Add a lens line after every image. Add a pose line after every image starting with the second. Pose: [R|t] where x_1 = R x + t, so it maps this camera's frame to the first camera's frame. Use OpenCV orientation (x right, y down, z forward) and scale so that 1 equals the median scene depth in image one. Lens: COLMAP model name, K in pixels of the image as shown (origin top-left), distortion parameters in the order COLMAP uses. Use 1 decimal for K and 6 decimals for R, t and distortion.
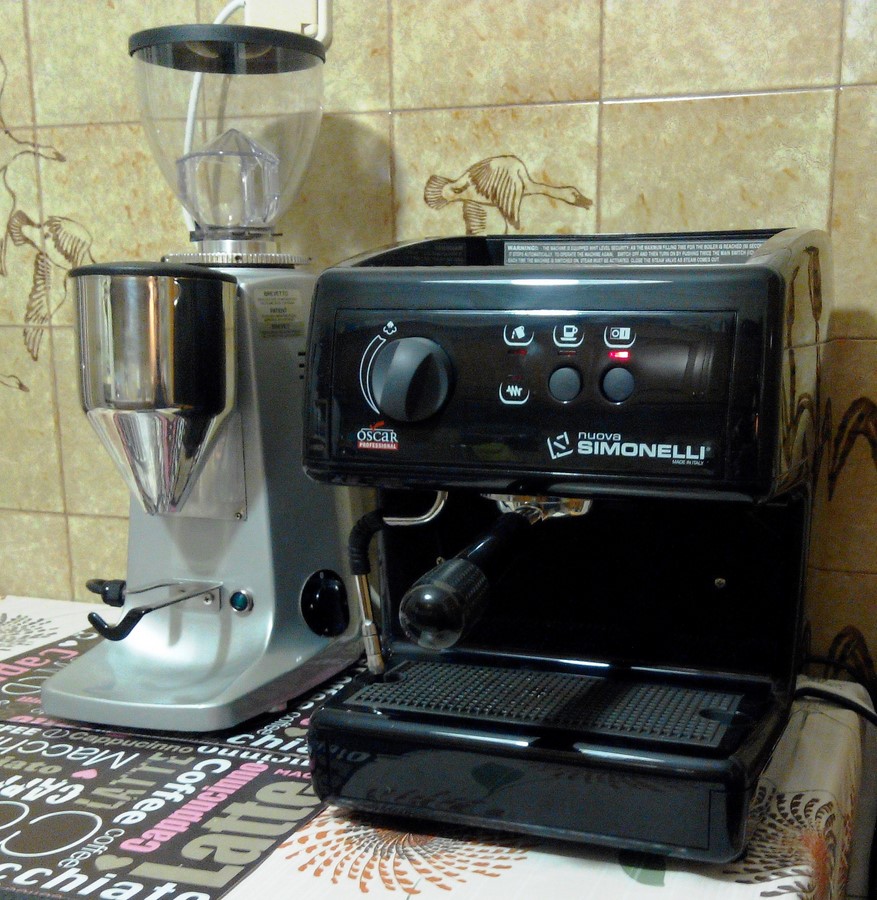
lens RADIAL K [[1281.7, 0, 503.6], [0, 1281.7, 530.3], [0, 0, 1]] dist [0.206536, -0.473097]
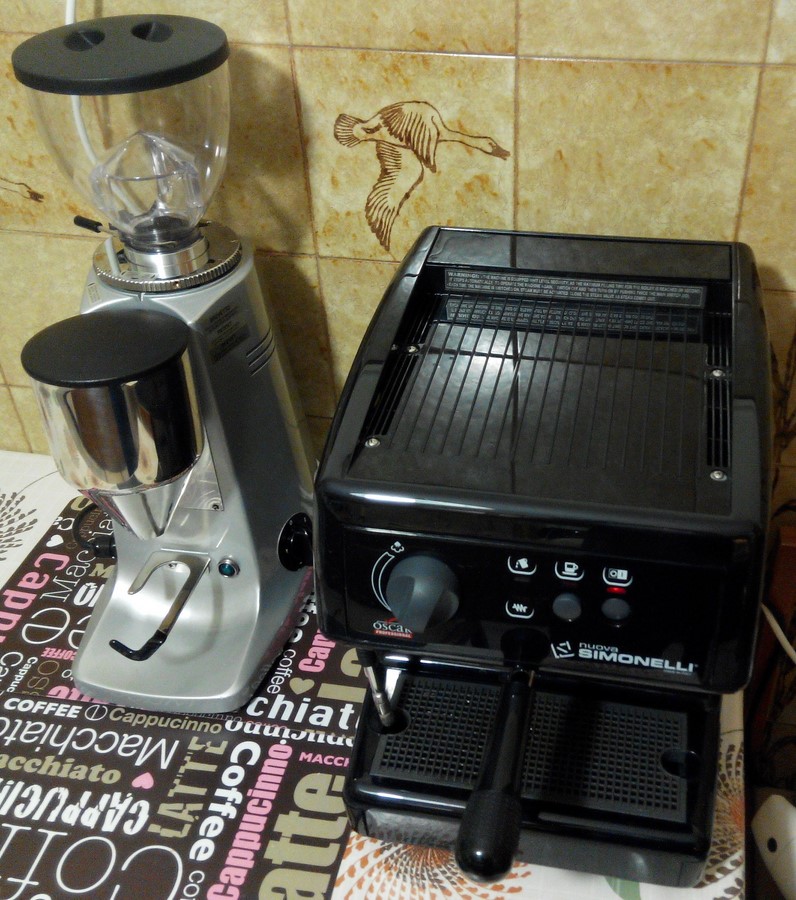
lens RADIAL K [[1081.4, 0, 460.6], [0, 1081.4, 449.7], [0, 0, 1]] dist [0.177645, -0.333714]
pose [[0.988879, -0.109108, 0.101068, -0.084152], [0.053021, 0.893537, 0.445848, -0.448525], [-0.138953, -0.435531, 0.889384, 0.155838]]
